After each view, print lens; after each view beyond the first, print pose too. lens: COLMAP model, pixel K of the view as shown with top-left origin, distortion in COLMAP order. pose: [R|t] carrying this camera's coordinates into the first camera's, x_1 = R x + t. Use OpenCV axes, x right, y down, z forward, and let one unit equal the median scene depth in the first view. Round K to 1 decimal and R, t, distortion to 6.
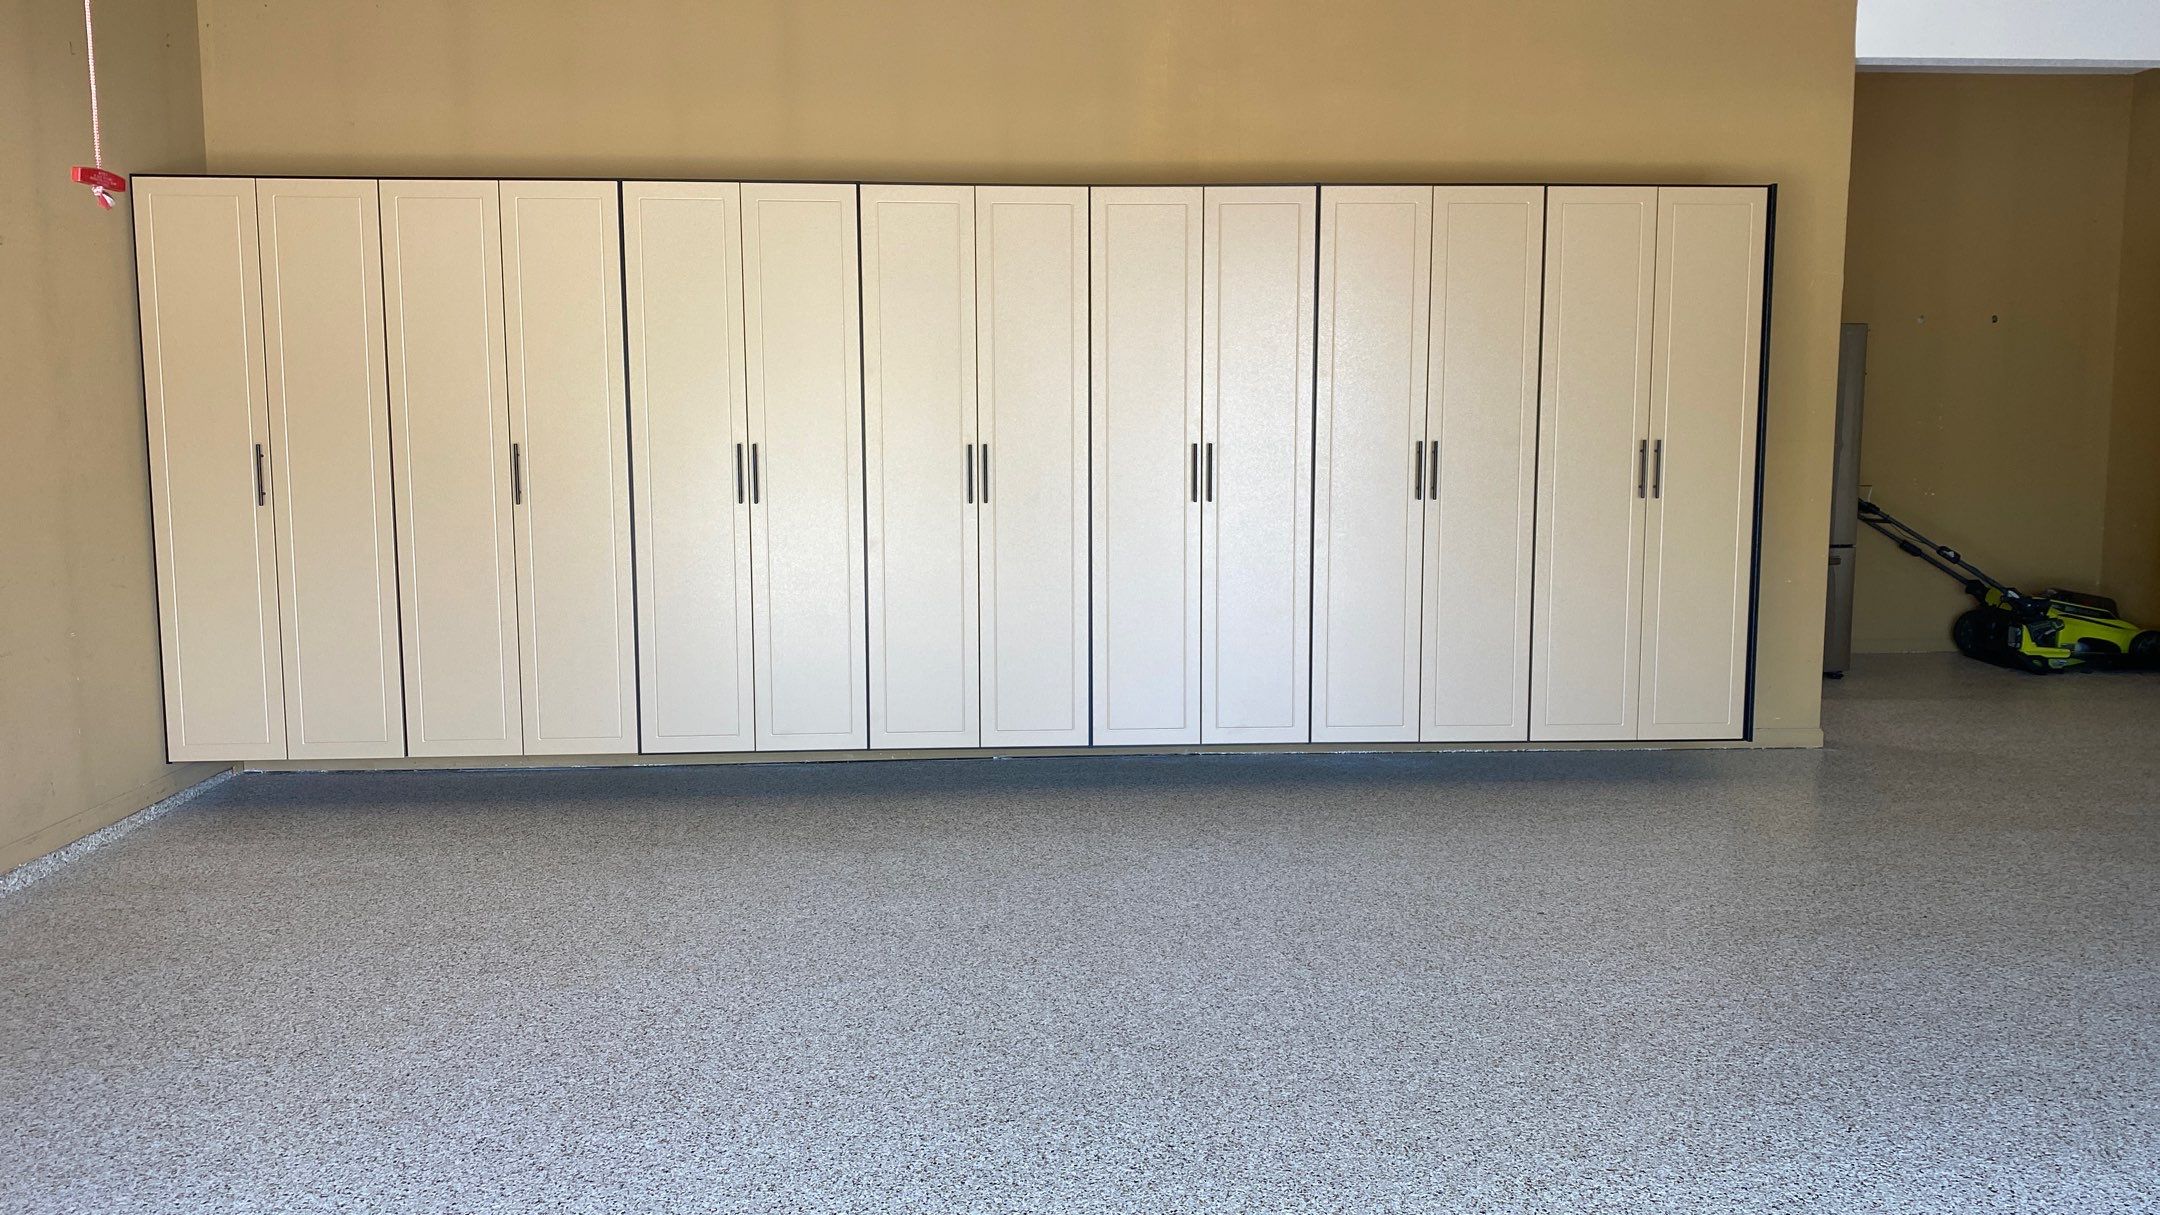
lens RADIAL K [[1664.0, 0, 1065.4], [0, 1664.0, 588.6], [0, 0, 1]] dist [0.040994, -0.053162]
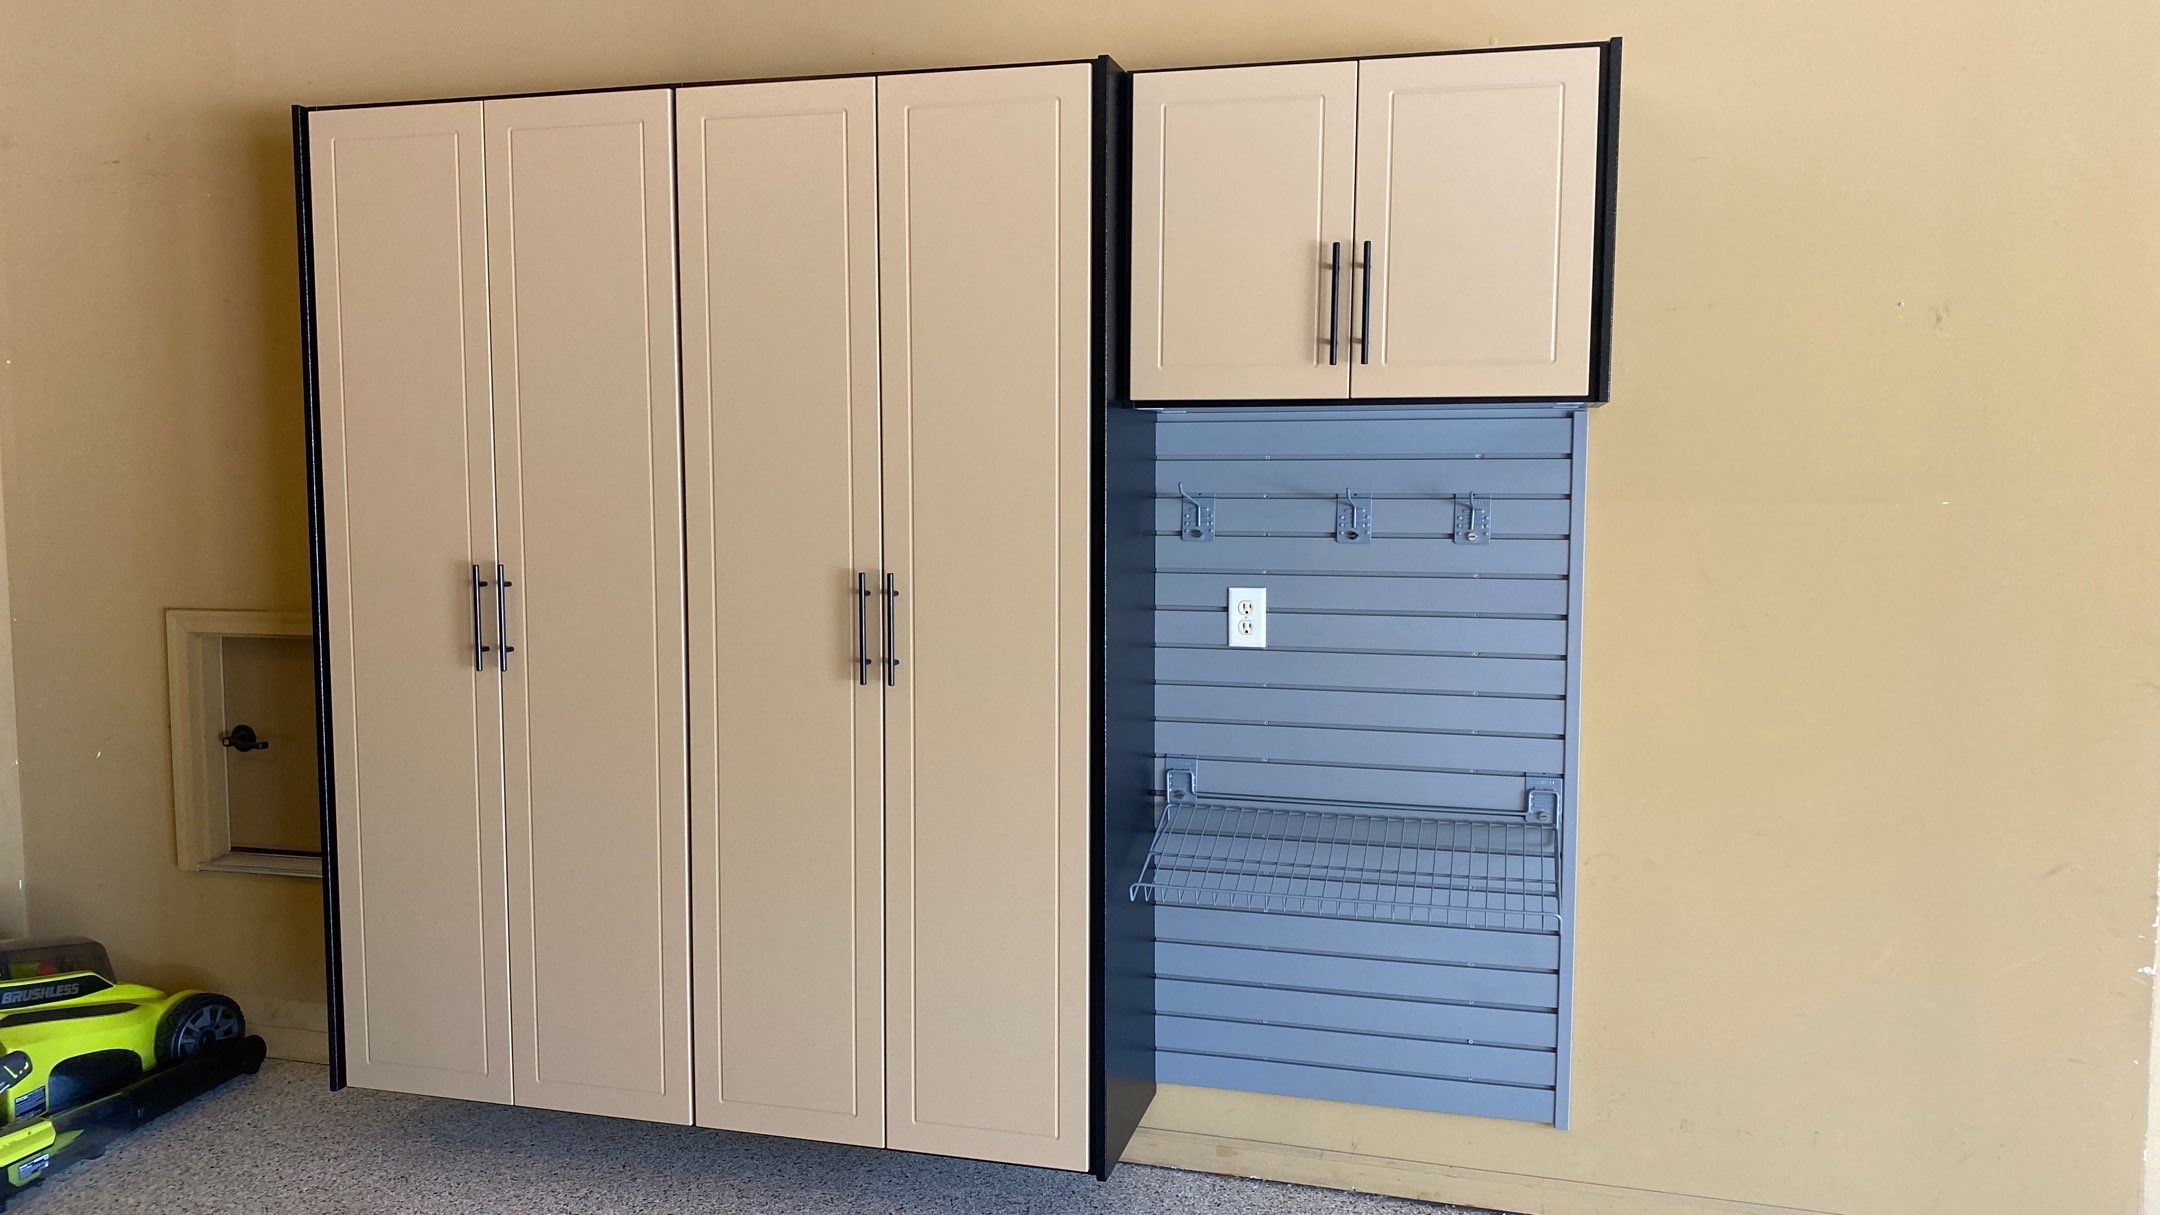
lens RADIAL K [[1664.0, 0, 1075.6], [0, 1664.0, 589.4], [0, 0, 1]] dist [0.040994, -0.053162]
pose [[0.314235, -0.082321, 0.945769, 0.418533], [0.102364, 0.993363, 0.052453, -0.110639], [-0.943810, 0.080330, 0.320576, 0.851719]]
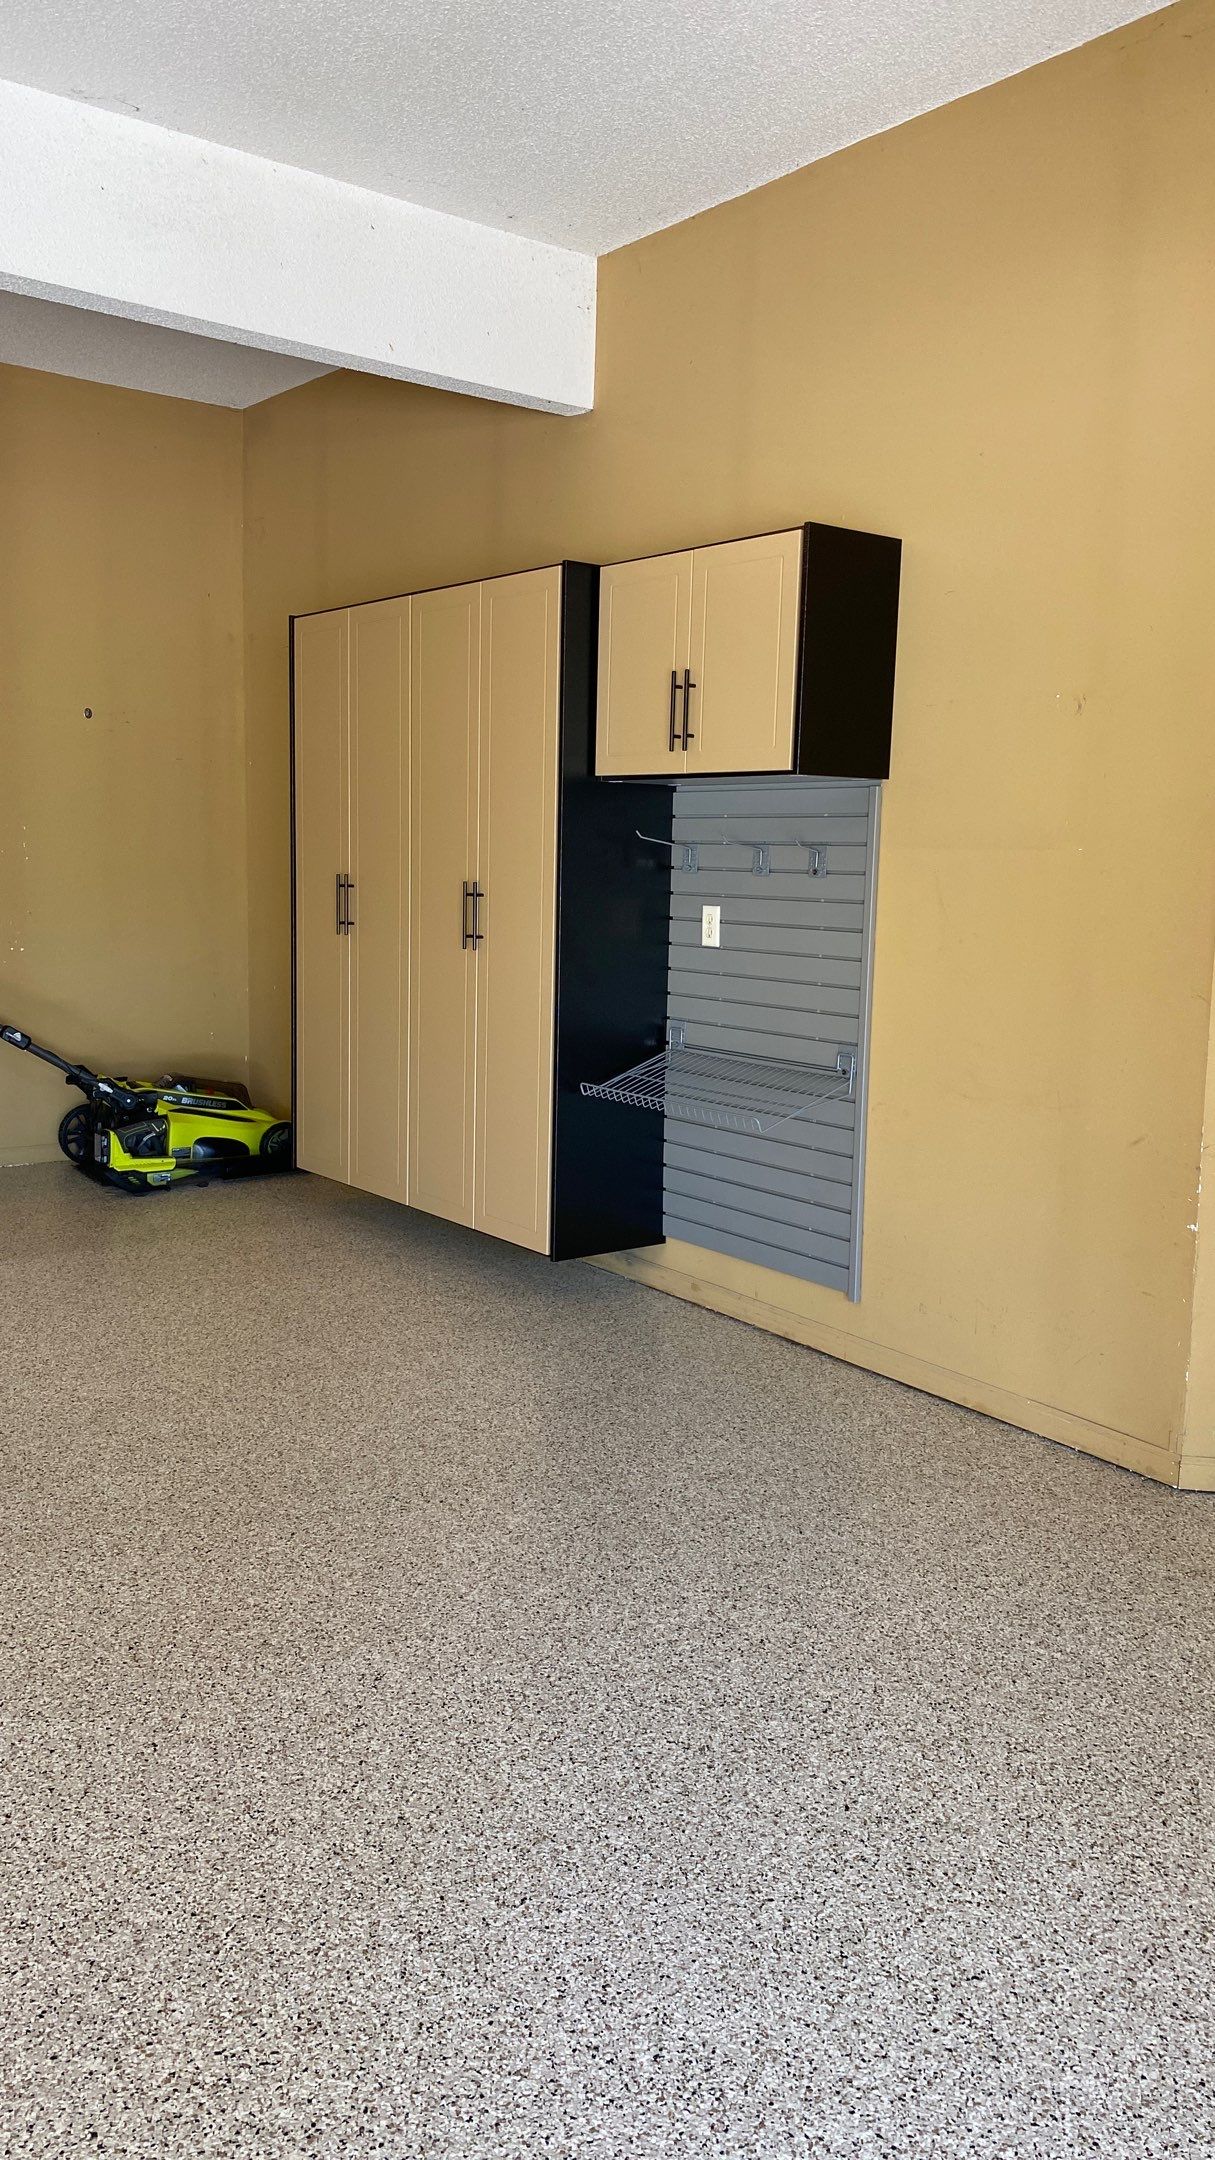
lens RADIAL K [[1664.0, 0, 631.2], [0, 1664.0, 1064.5], [0, 0, 1]] dist [0.040994, -0.053162]
pose [[0.818602, -0.054909, 0.571730, 0.453738], [0.038154, 0.998420, 0.041259, -0.038373], [-0.573092, -0.011961, 0.819404, 0.359966]]
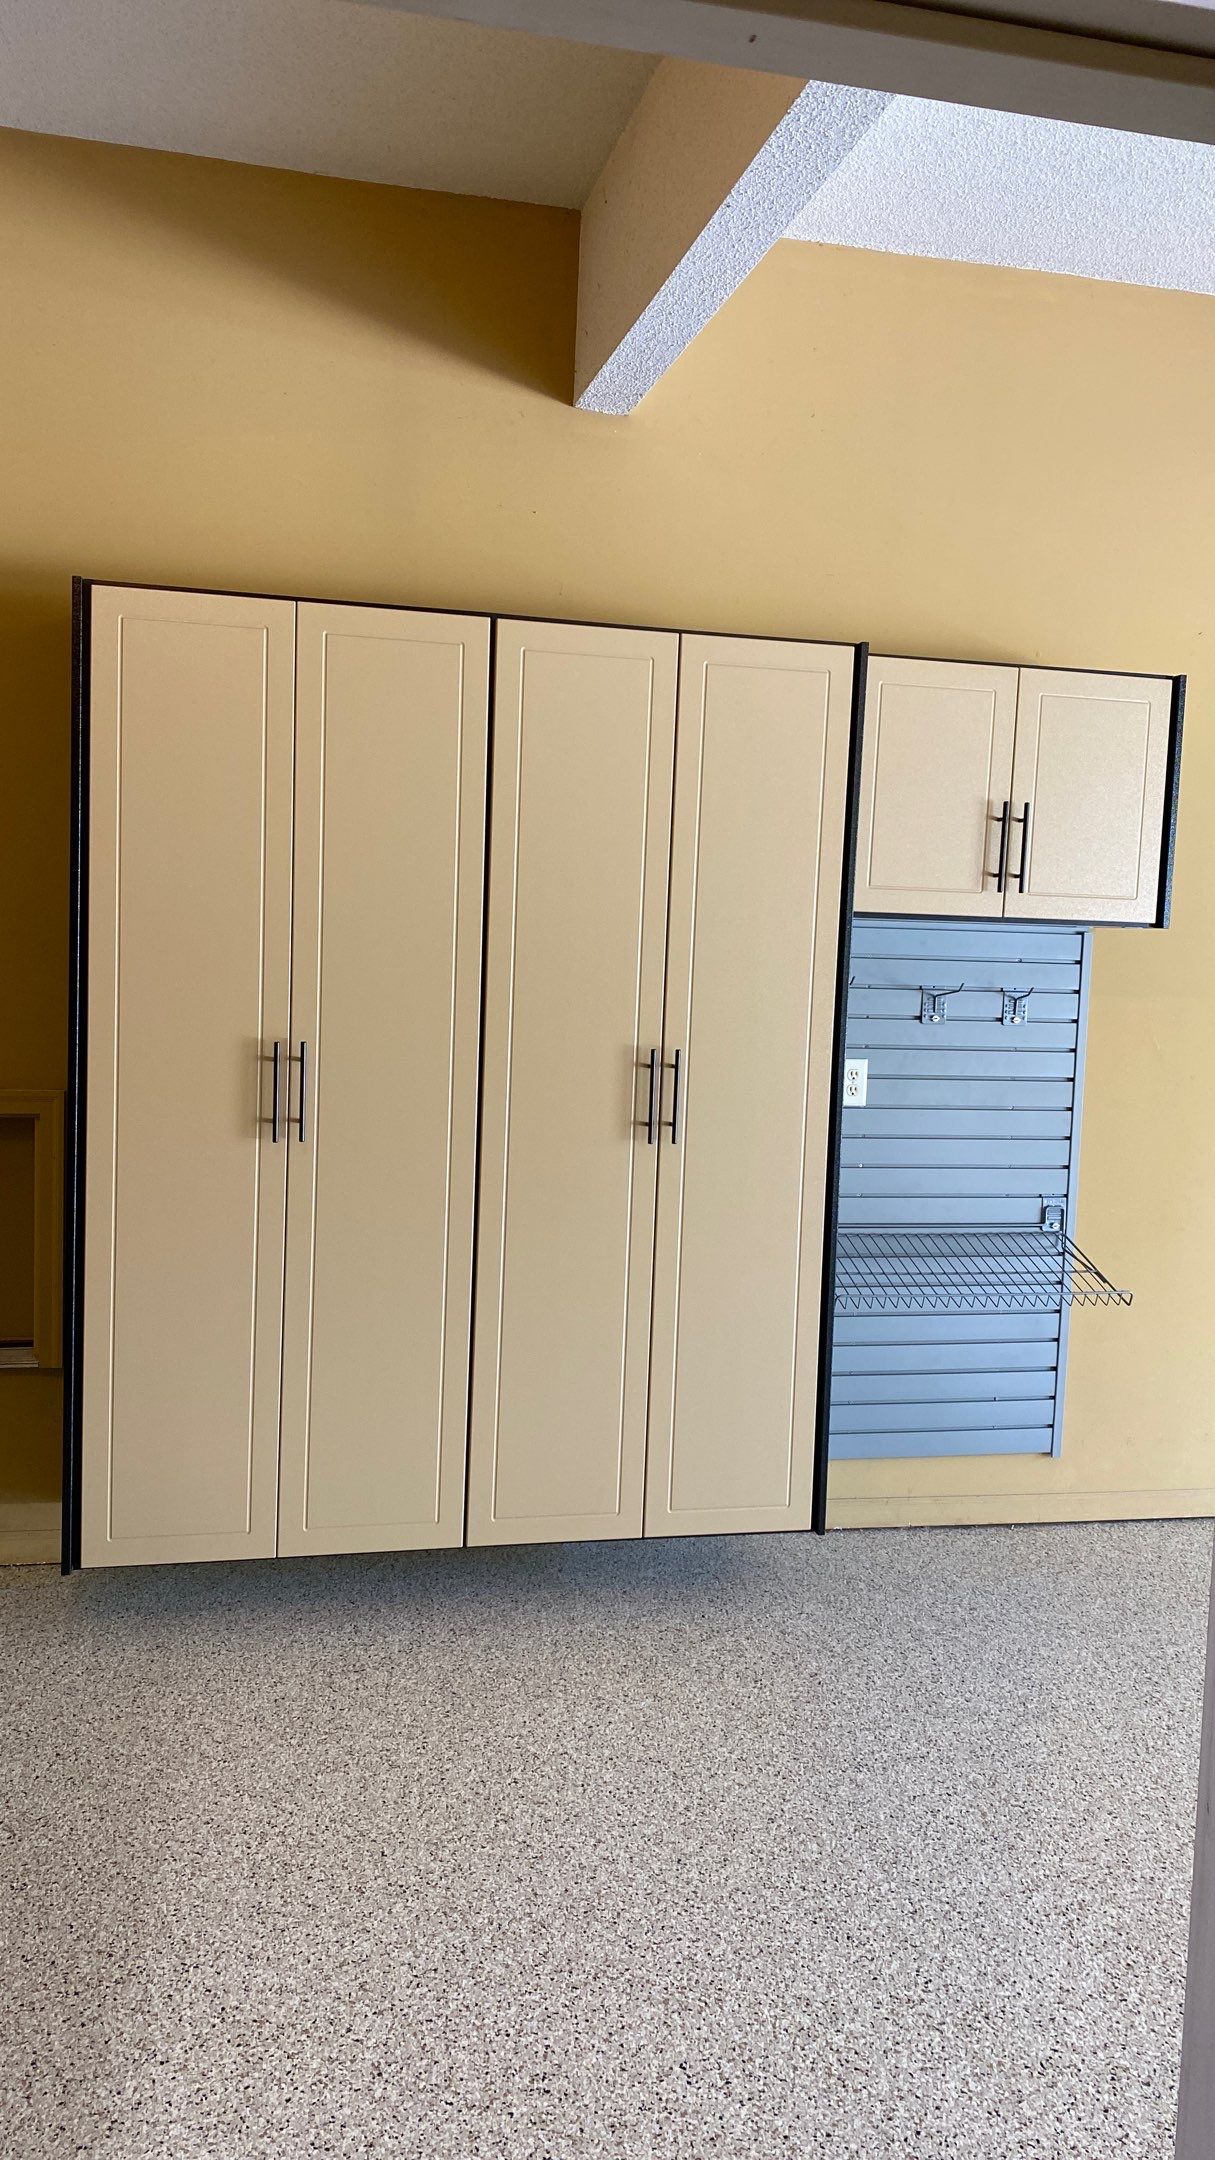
lens RADIAL K [[1664.0, 0, 609.4], [0, 1664.0, 1053.9], [0, 0, 1]] dist [0.040994, -0.053162]
pose [[-0.178716, -0.086923, 0.980054, 0.301940], [0.066832, 0.992717, 0.100233, -0.152543], [-0.981628, 0.083412, -0.171605, 1.174294]]
